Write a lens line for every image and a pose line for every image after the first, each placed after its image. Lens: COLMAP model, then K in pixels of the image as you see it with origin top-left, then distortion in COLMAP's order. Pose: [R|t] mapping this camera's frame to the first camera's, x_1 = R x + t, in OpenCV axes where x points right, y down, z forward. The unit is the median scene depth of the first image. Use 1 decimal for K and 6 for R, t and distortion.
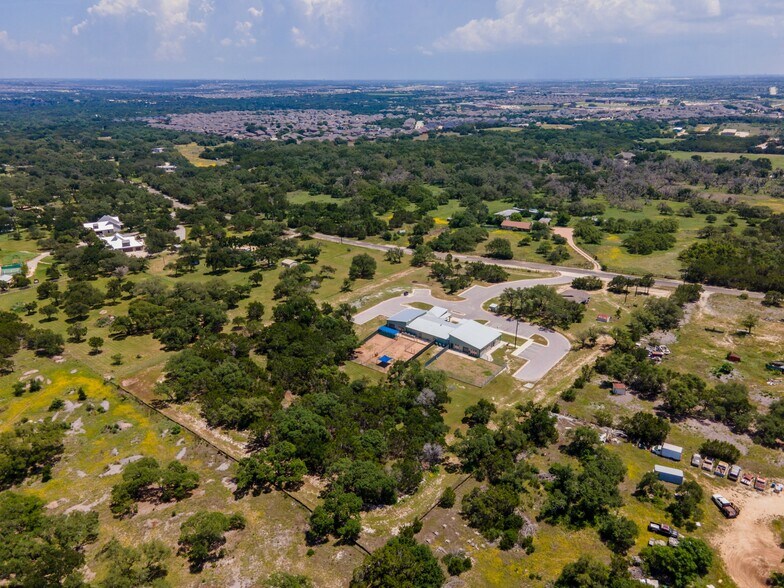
lens RADIAL K [[571.7, 0, 389.5], [0, 571.7, 297.3], [0, 0, 1]] dist [0.038149, 0.008555]
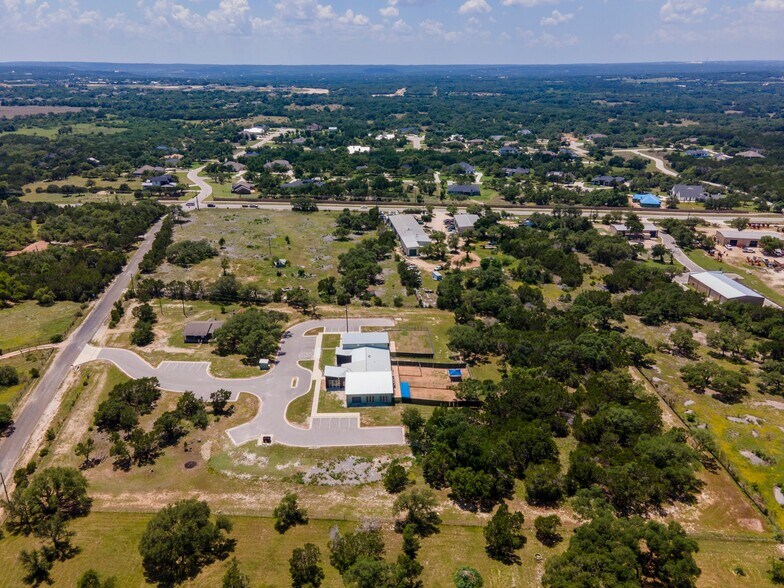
lens RADIAL K [[578.5, 0, 391.9], [0, 578.5, 290.0], [0, 0, 1]] dist [0.036790, 0.012989]
pose [[-0.655898, -0.271025, 0.704517, -0.503163], [0.275658, 0.782862, 0.557798, -0.490498], [-0.702717, 0.560064, -0.438767, 1.238594]]
